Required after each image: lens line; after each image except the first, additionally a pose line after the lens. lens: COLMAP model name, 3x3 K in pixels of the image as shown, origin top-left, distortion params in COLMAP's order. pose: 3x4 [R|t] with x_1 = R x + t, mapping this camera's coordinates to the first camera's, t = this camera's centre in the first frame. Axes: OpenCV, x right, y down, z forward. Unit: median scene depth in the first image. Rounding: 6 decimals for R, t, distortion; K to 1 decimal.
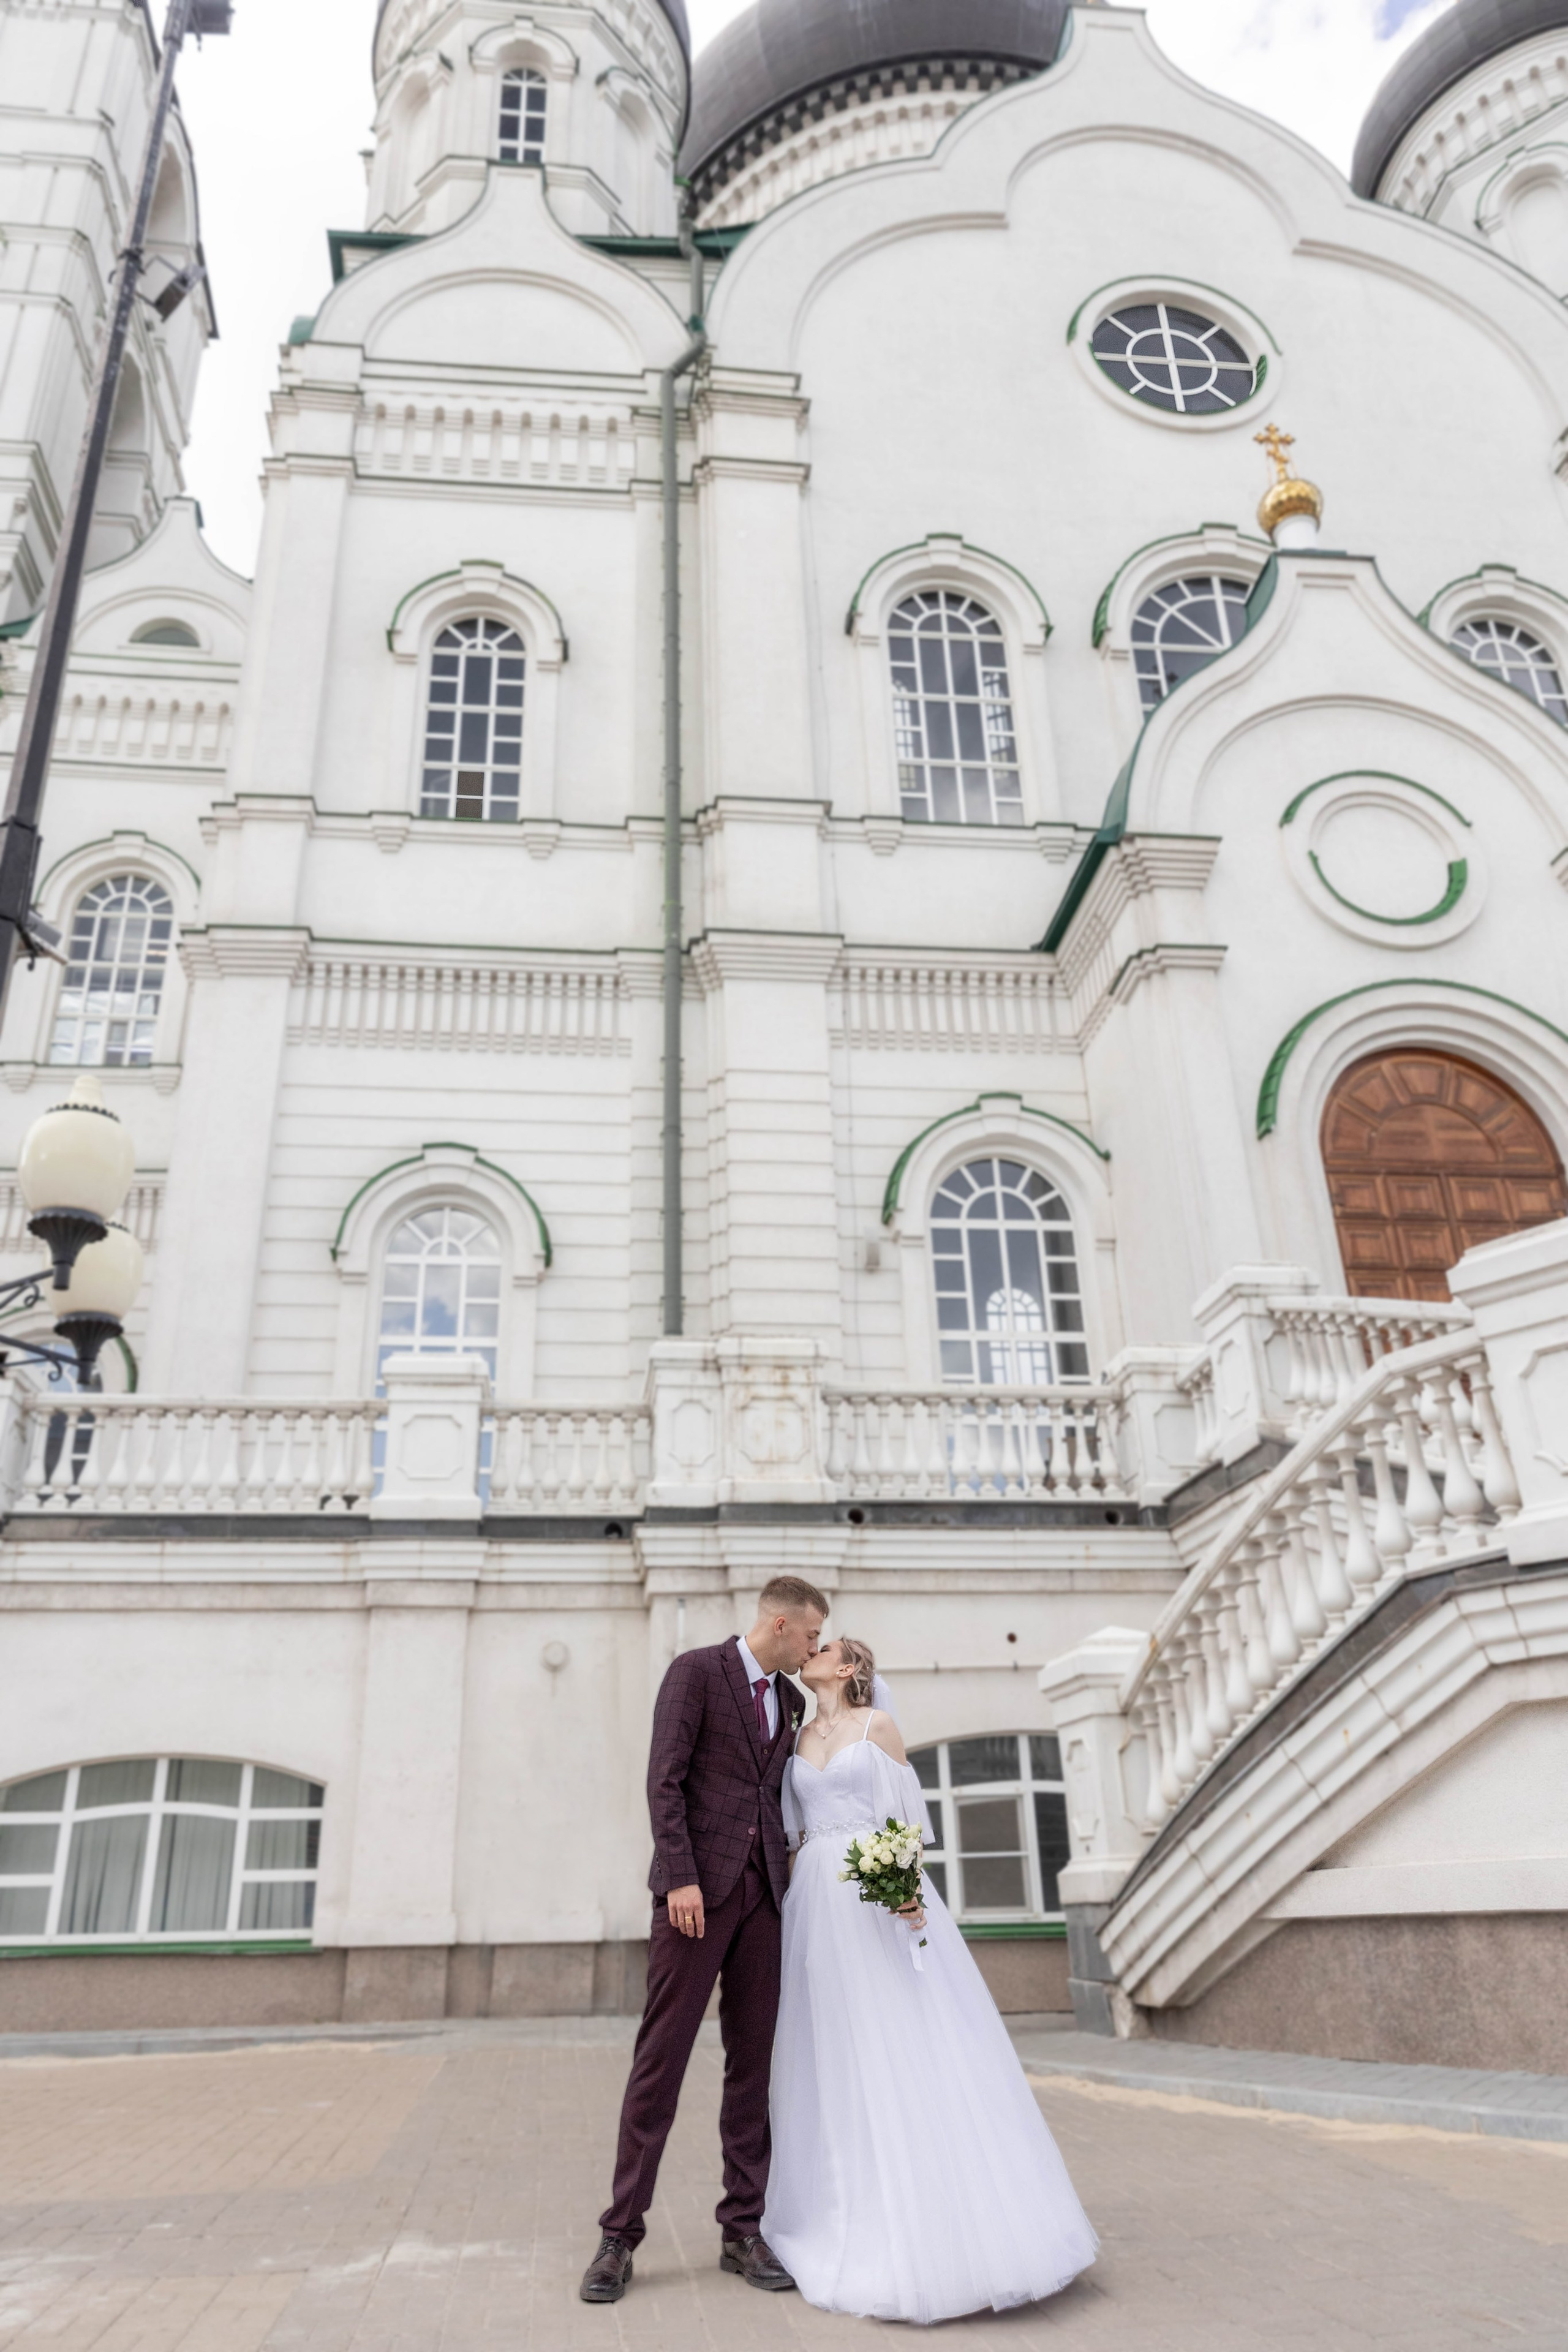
lens RADIAL K [[1667.2, 0, 753.4], [0, 1667.2, 1180.8], [0, 0, 1]] dist [0.000742, -0.006043]
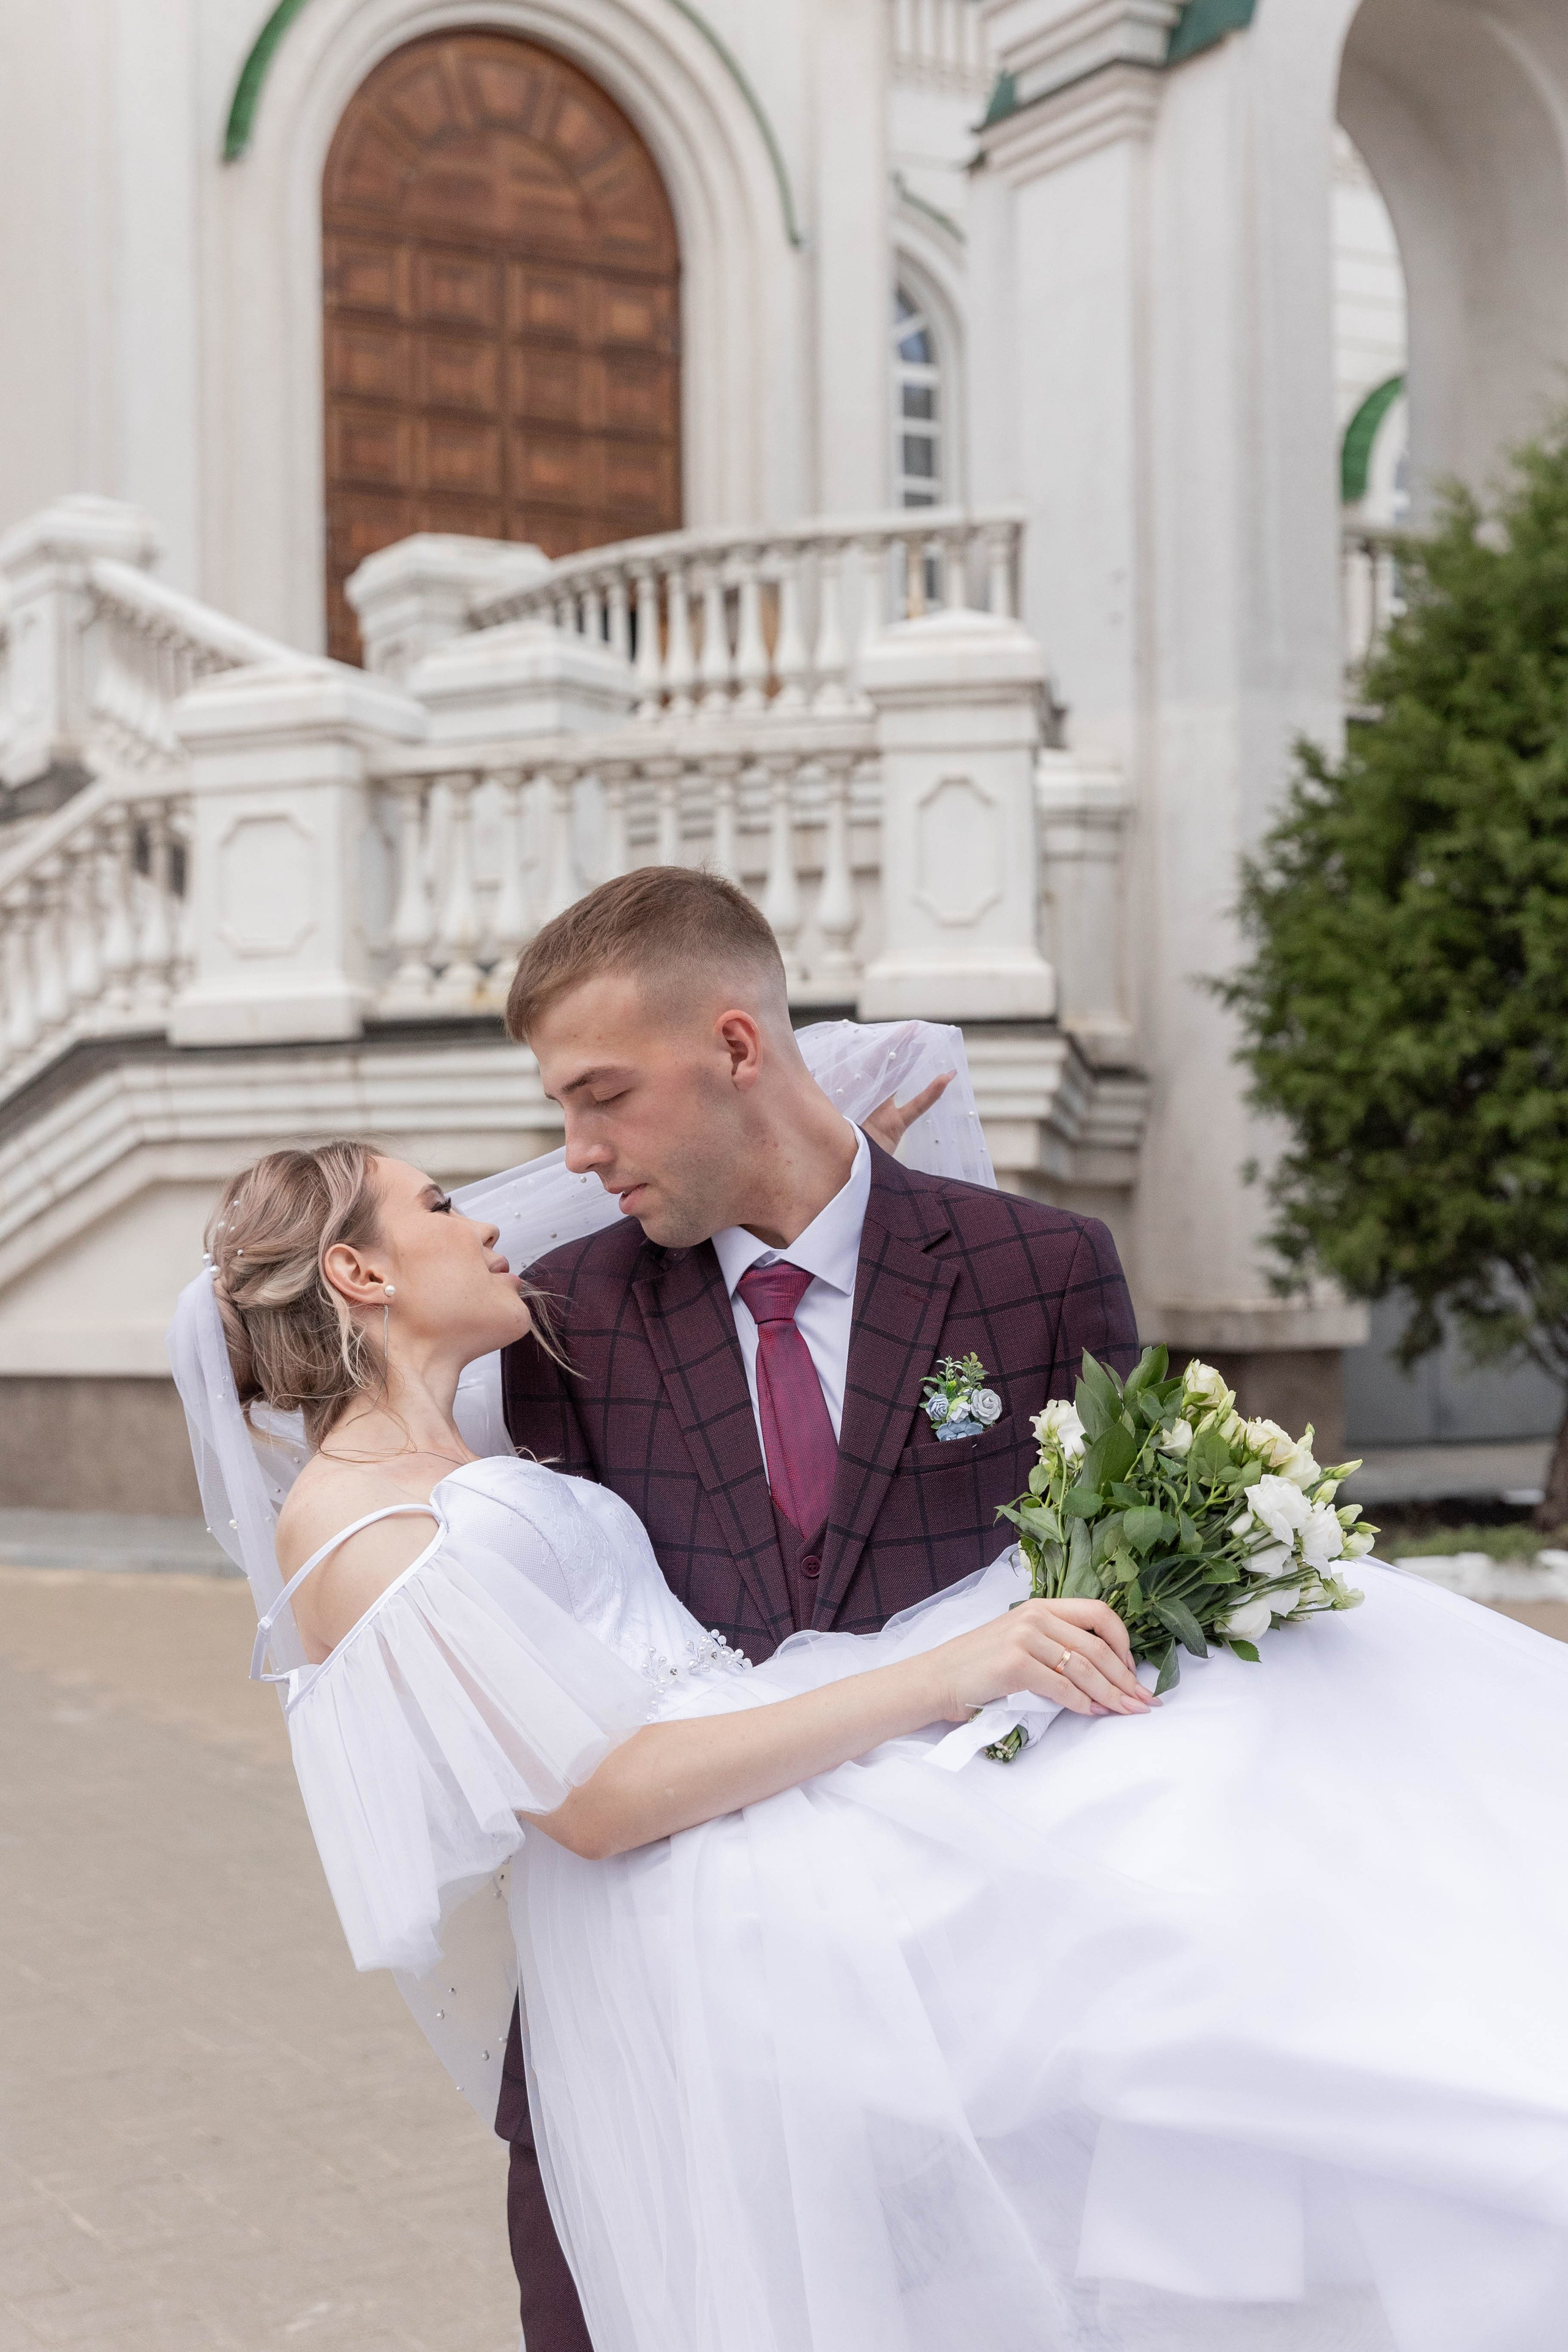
lens RADIAL K [[3541.0, 0, 784.0], [0, 3541.0, 1176.0], [0, 0, 1]] dist [-0.011477, -0.028752]
pose [[0.920786, 0.025502, 0.389234, -0.002201], [-0.173269, 0.920751, 0.349566, -0.158195], [-0.349473, -0.389317, 0.852233, -0.295211]]
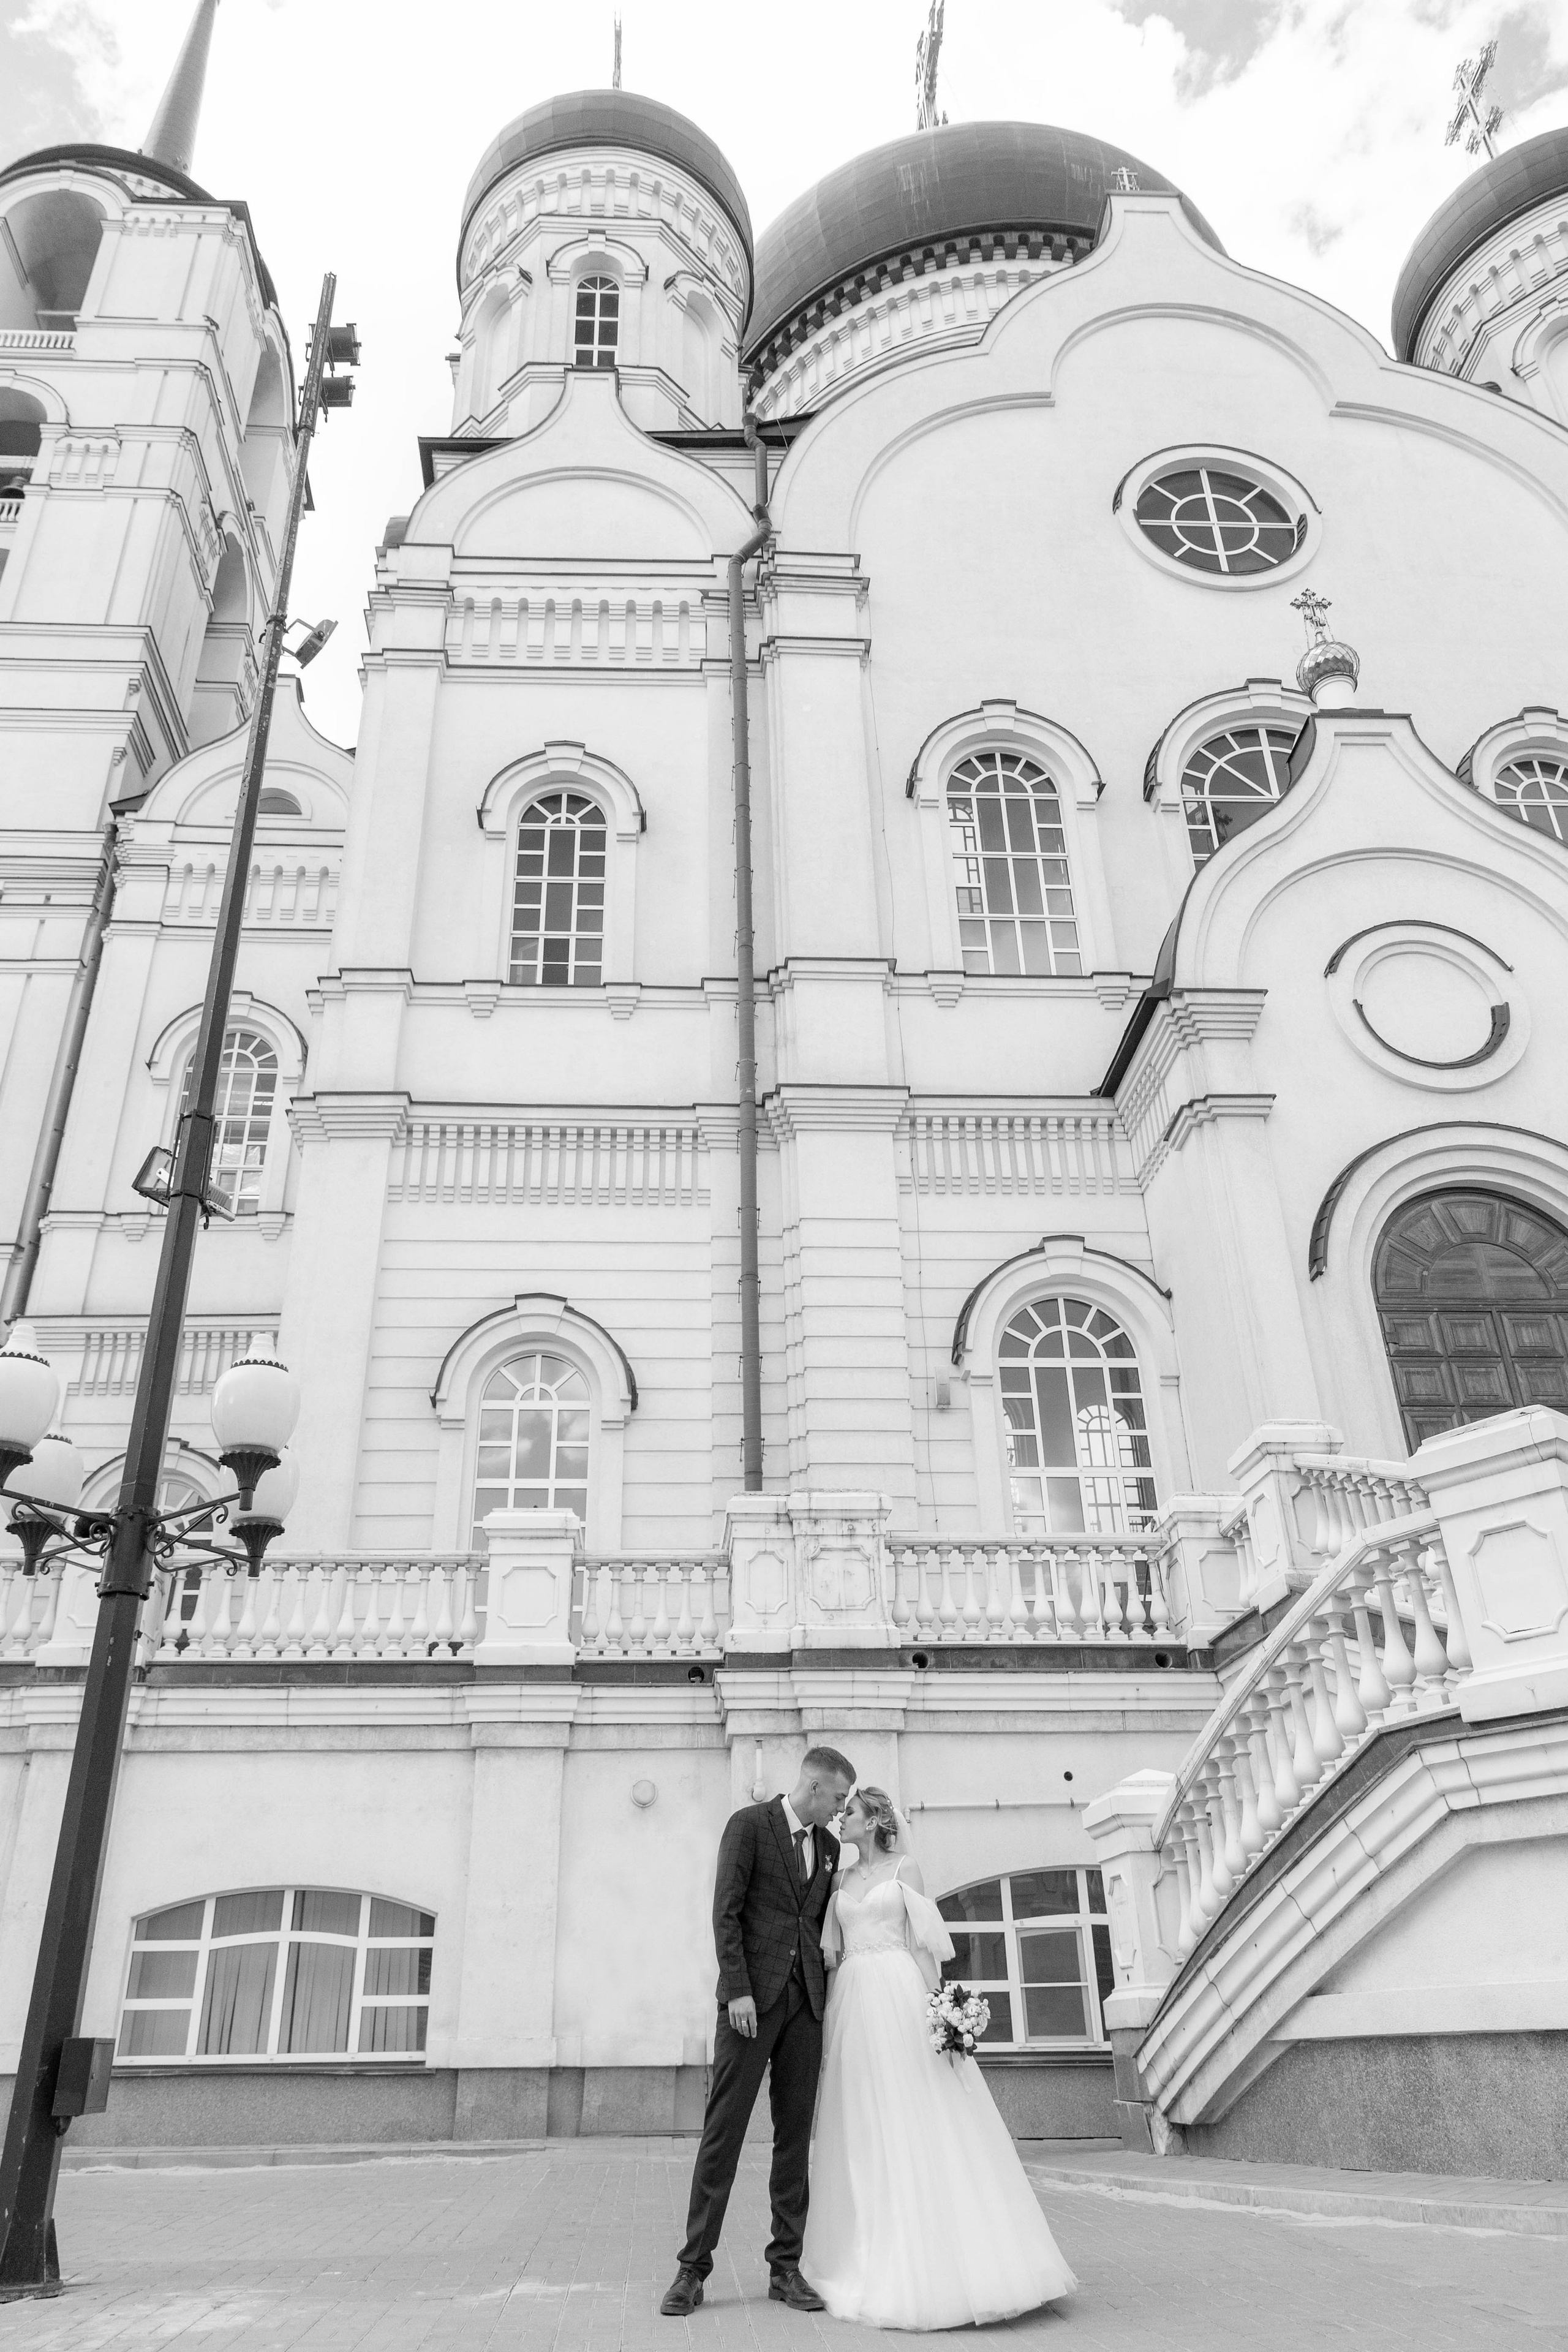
lens RADIAL K [[1704.1, 0, 745.2], [0, 1704.1, 1164.7], [0, 0, 1]] dist [0.009083, -0.008205]
pose [[0.998136, -0.021662, -0.057059, 0.011630], [0.017723, 0.997483, -0.068658, -0.027871], [0.058403, 0.067519, 0.996007, -0.078919]]
